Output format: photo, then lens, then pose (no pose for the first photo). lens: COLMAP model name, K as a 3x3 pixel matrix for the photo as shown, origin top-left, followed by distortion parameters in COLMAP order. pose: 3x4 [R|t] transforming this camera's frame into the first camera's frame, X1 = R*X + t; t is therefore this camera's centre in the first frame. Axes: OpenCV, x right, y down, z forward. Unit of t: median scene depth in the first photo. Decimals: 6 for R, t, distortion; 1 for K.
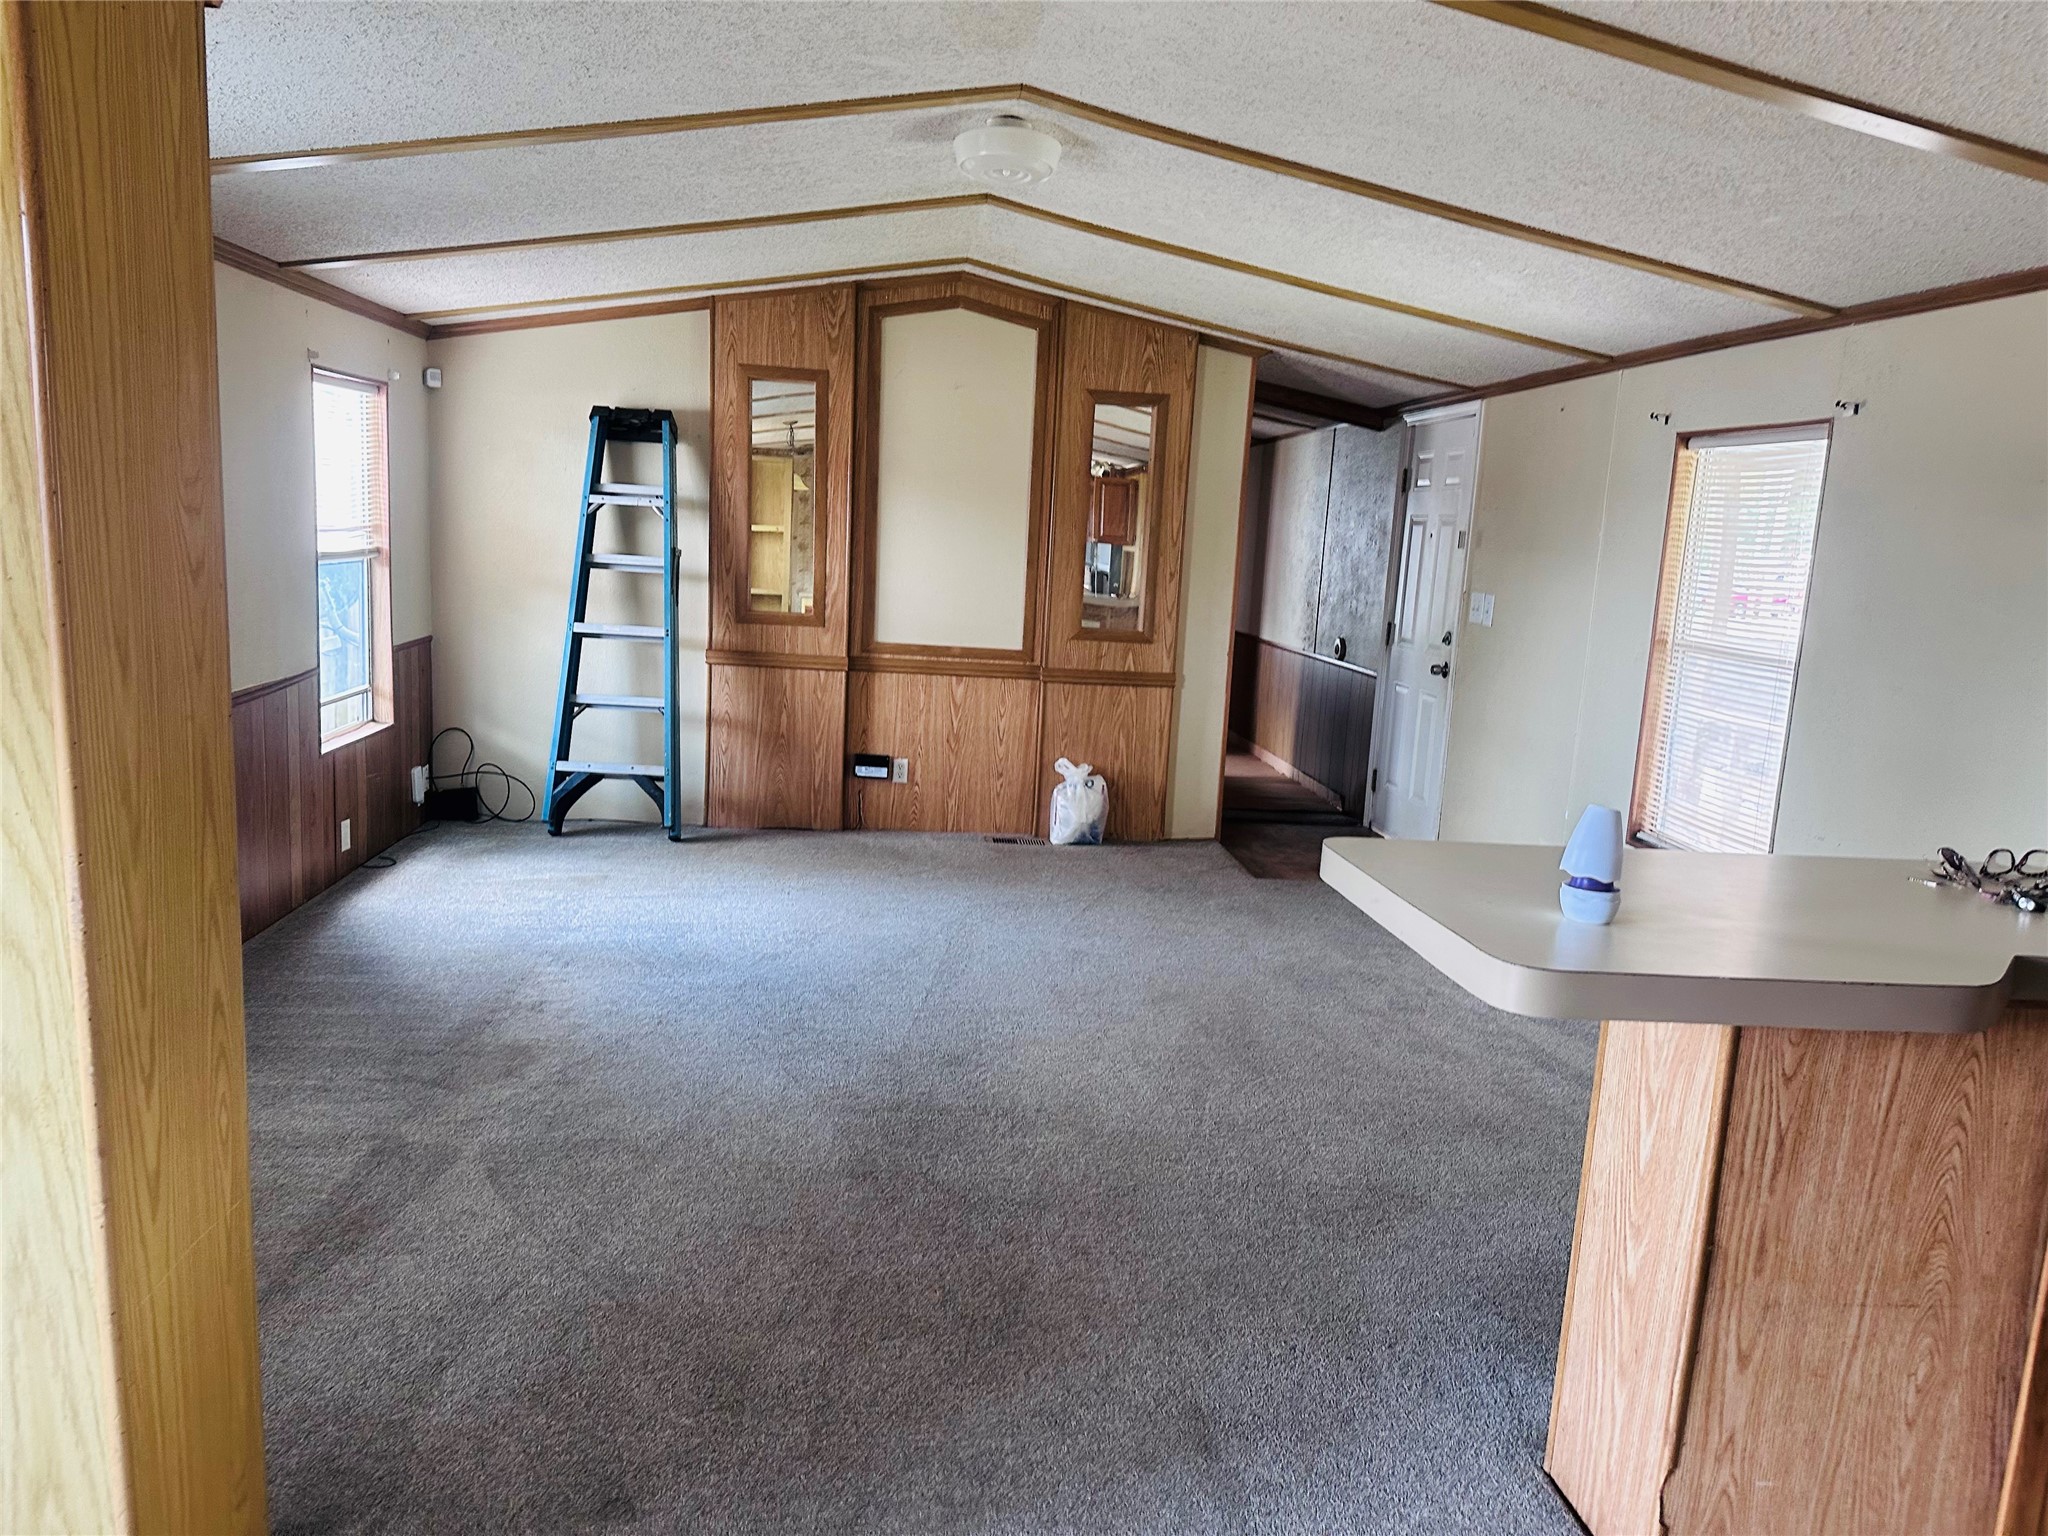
lens RADIAL K [[1426.0, 0, 1037.1], [0, 1426.0, 779.6], [0, 0, 1]] dist [0.075508, -0.100509]
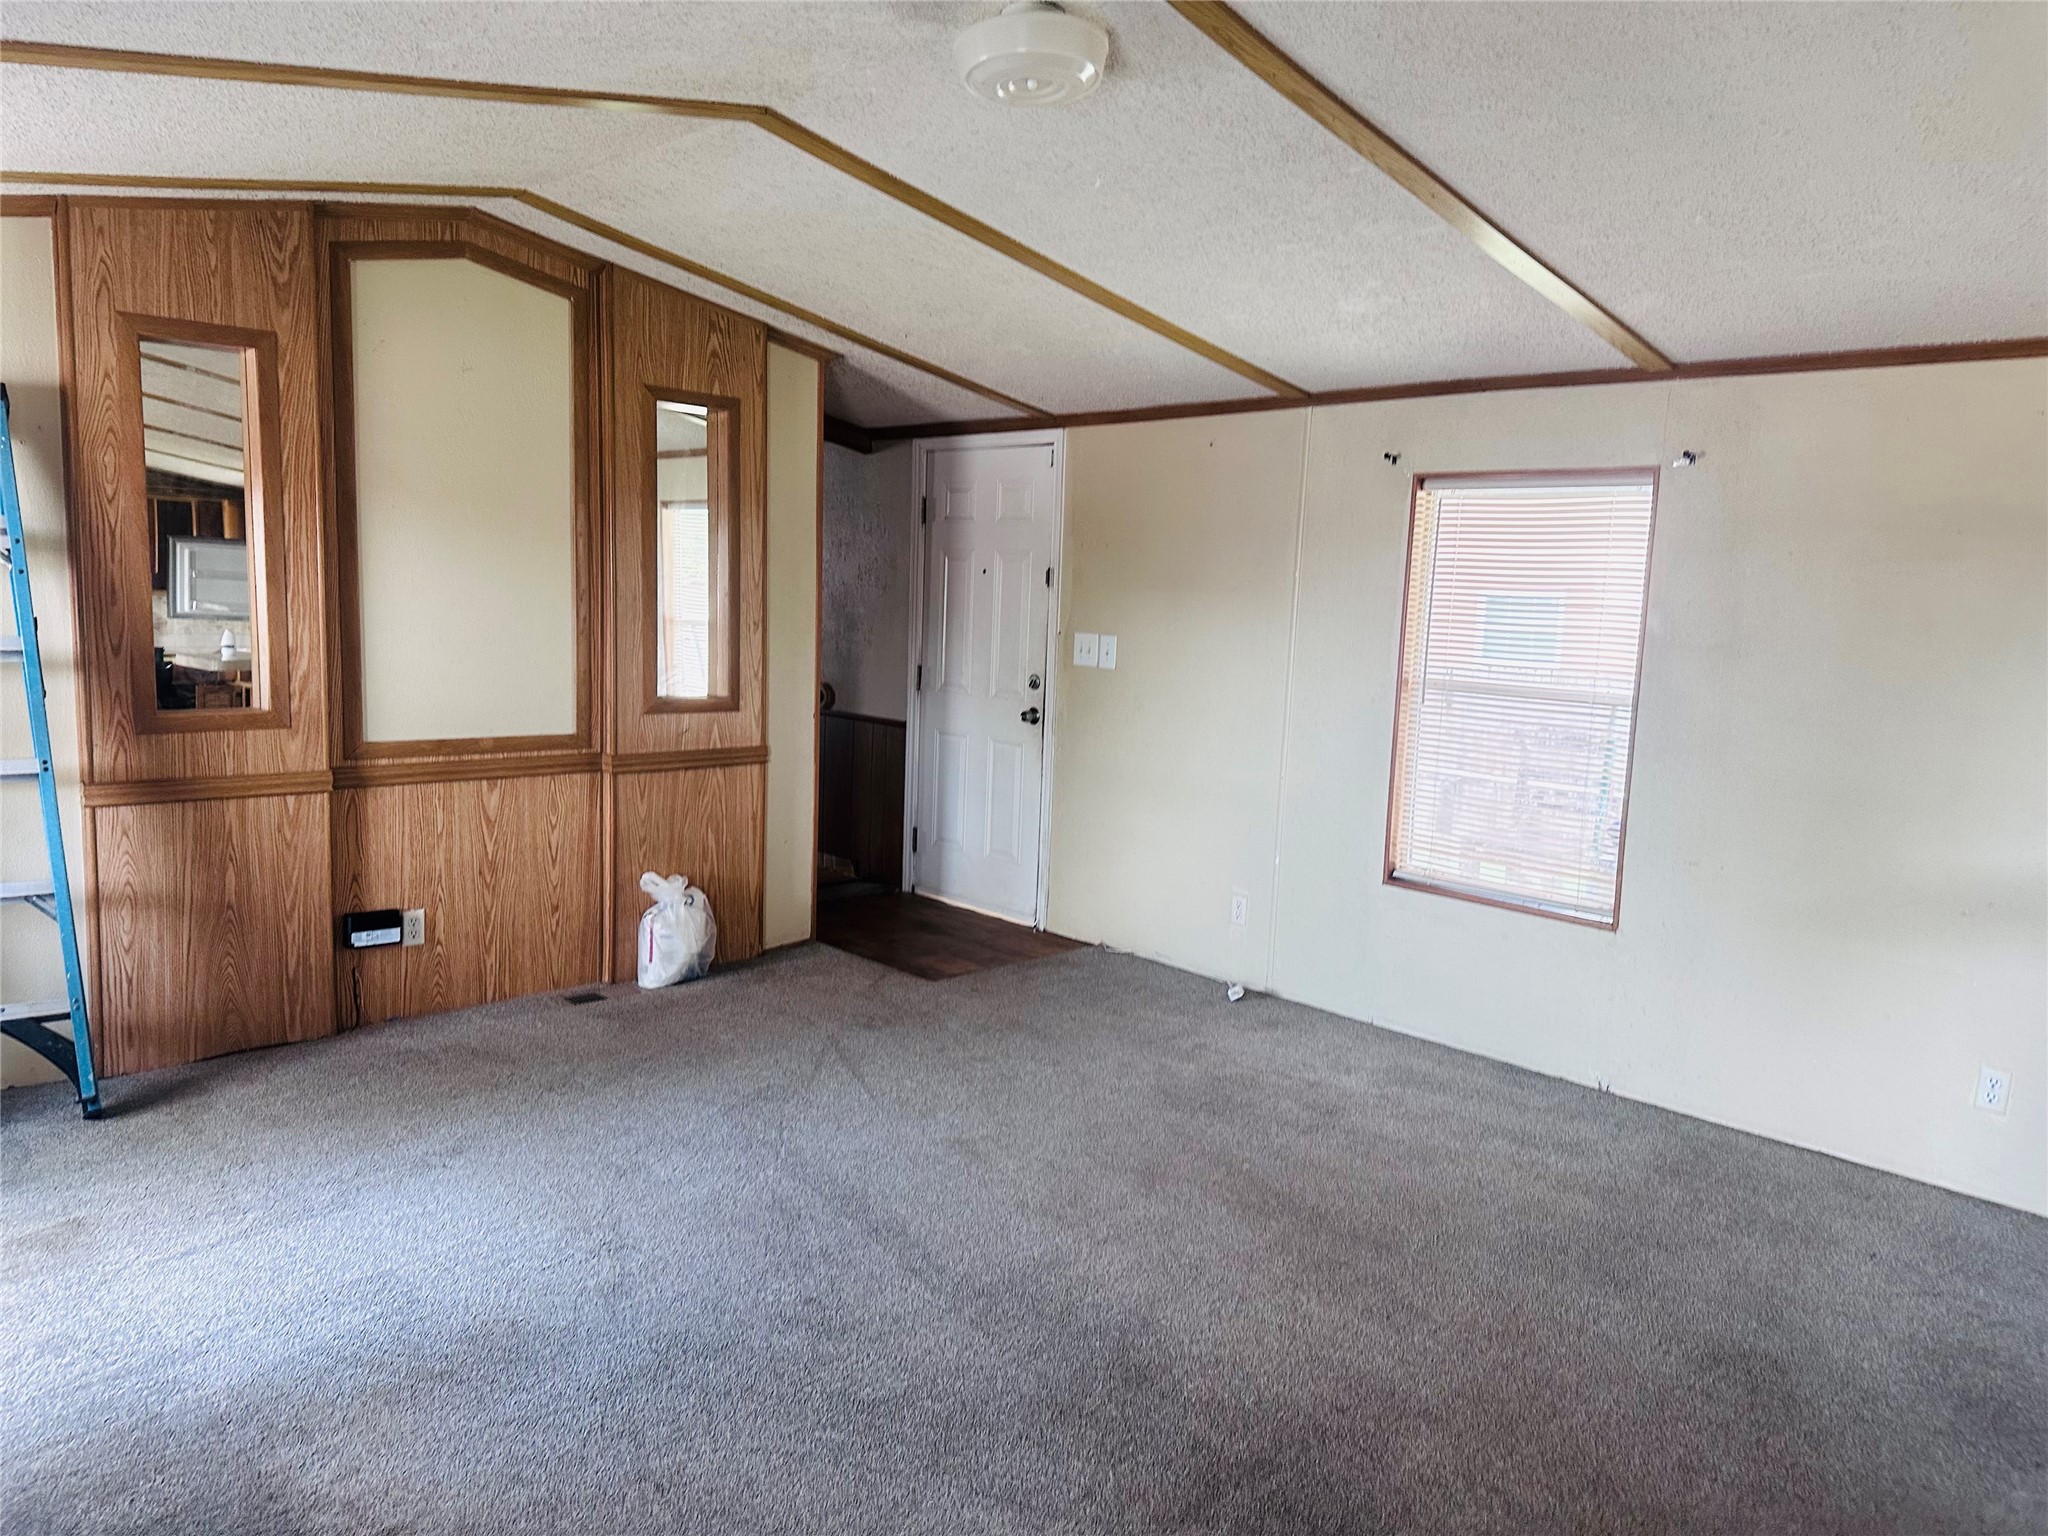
lens RADIAL K [[1426.0, 0, 1025.0], [0, 1426.0, 759.8], [0, 0, 1]] dist [0.075508, -0.100509]
pose [[0.776627, -0.102969, 0.621488, -0.300189], [0.114253, 0.993213, 0.021784, -0.069746], [-0.619513, 0.054089, 0.783121, 0.290948]]
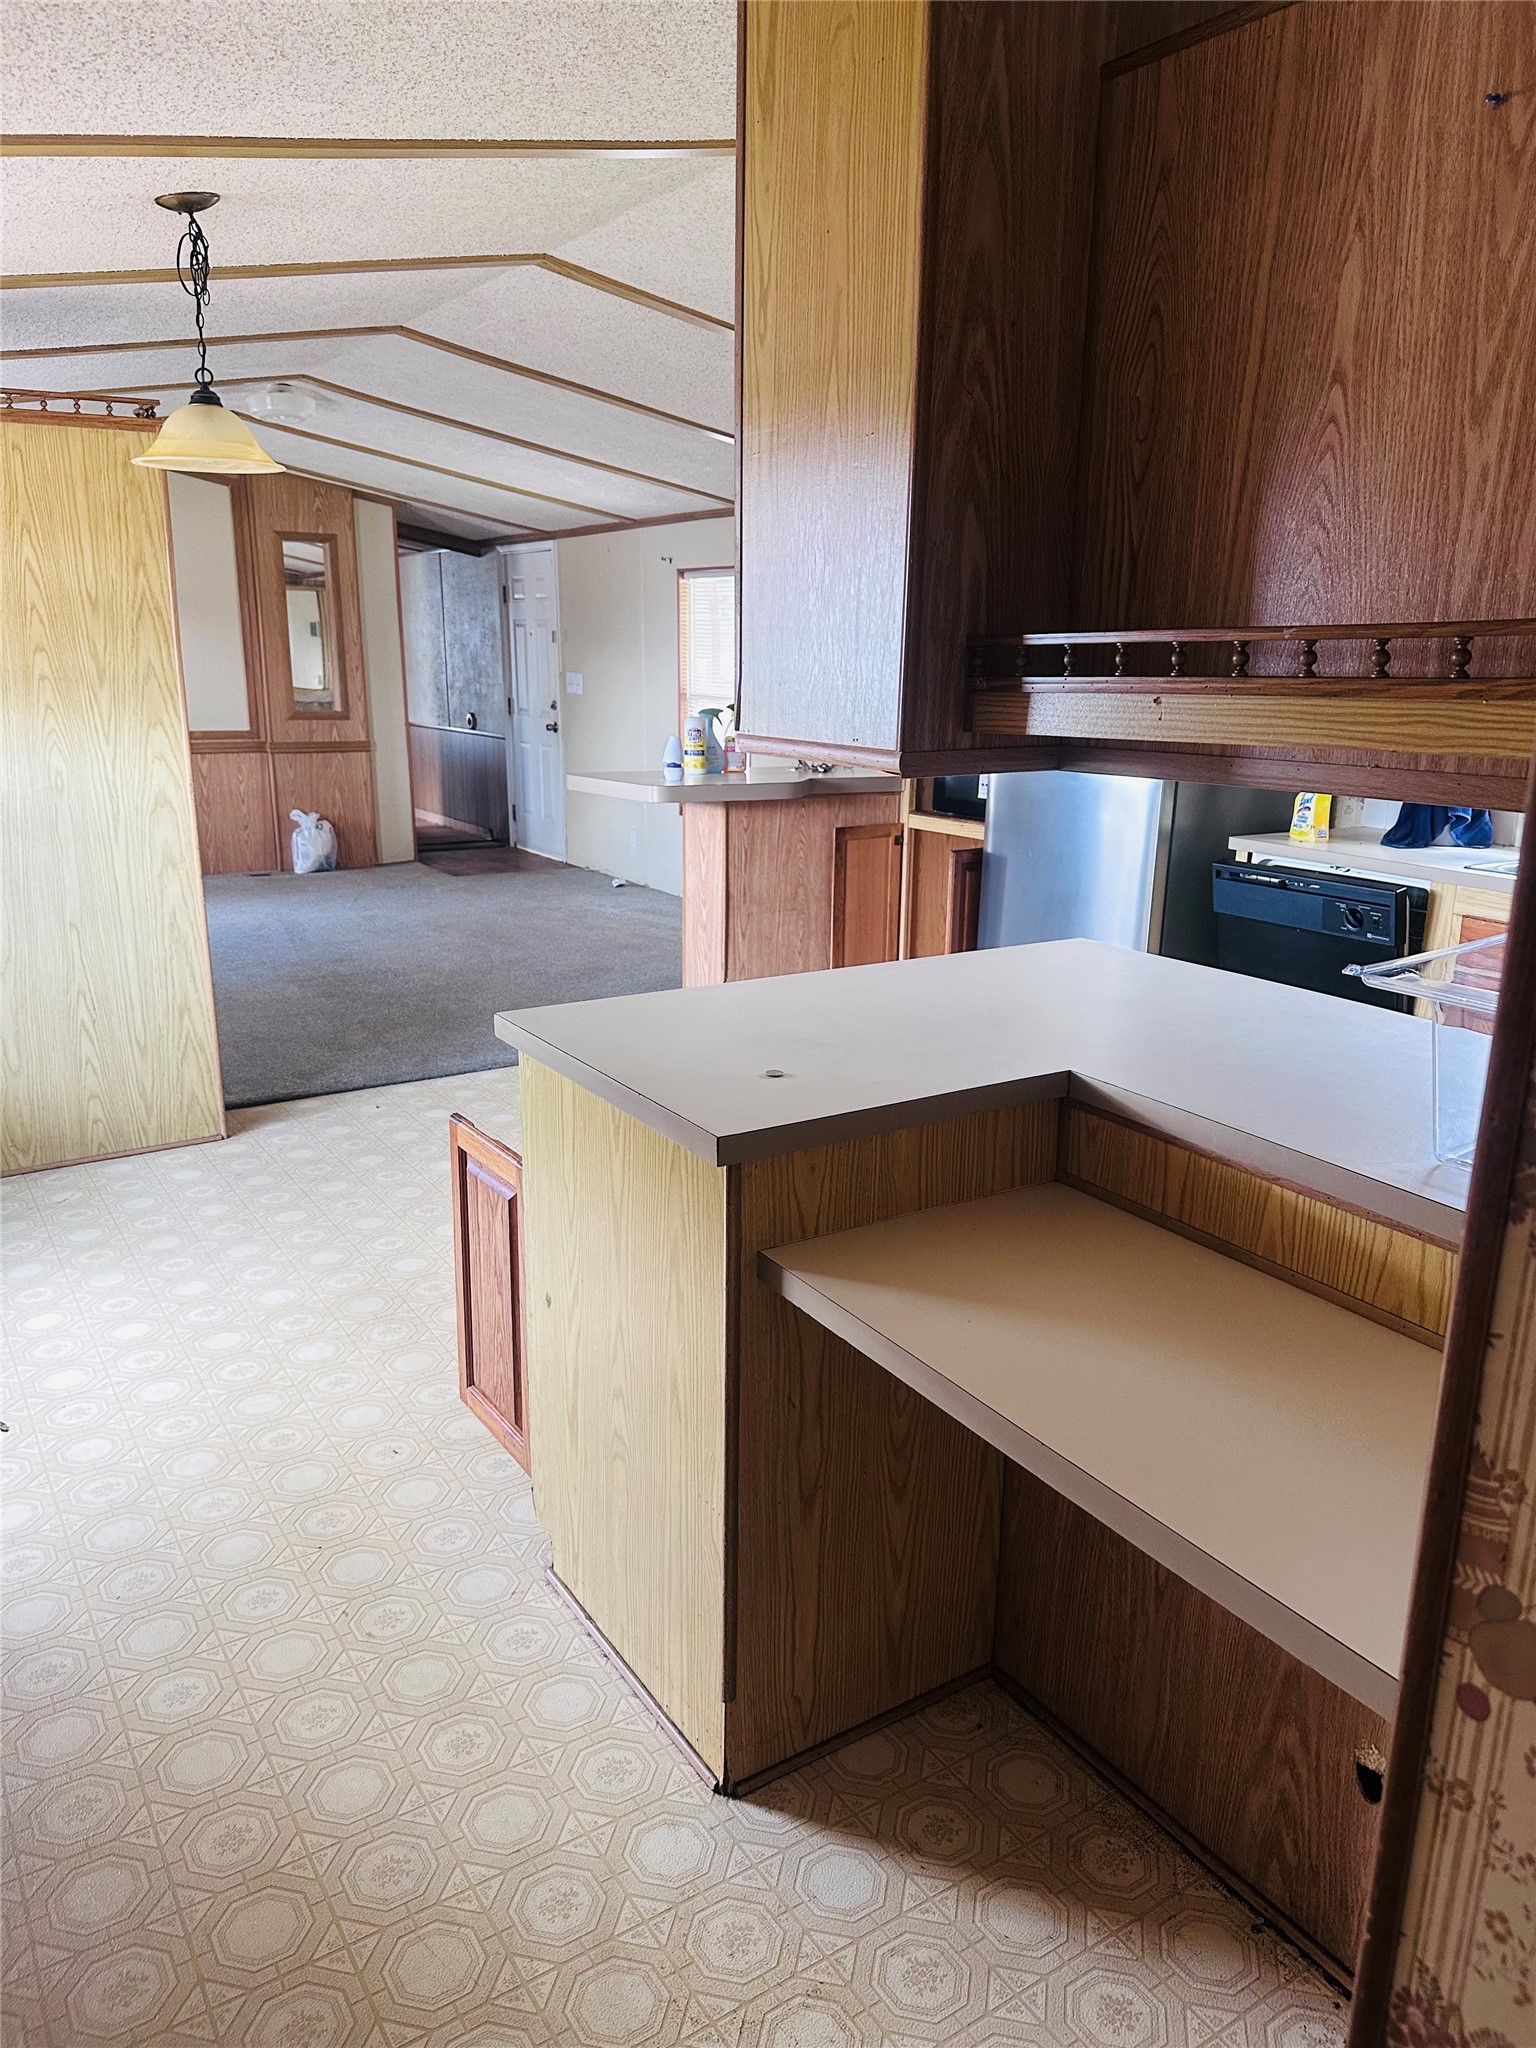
lens RADIAL K [[1426.0, 0, 790.8], [0, 1426.0, 1037.9], [0, 0, 1]] dist [0.075508, -0.100509]
pose [[0.884645, -0.160432, 0.437796, -0.205718], [0.112911, 0.984705, 0.132691, 0.072895], [-0.452388, -0.067952, 0.889229, -0.462644]]
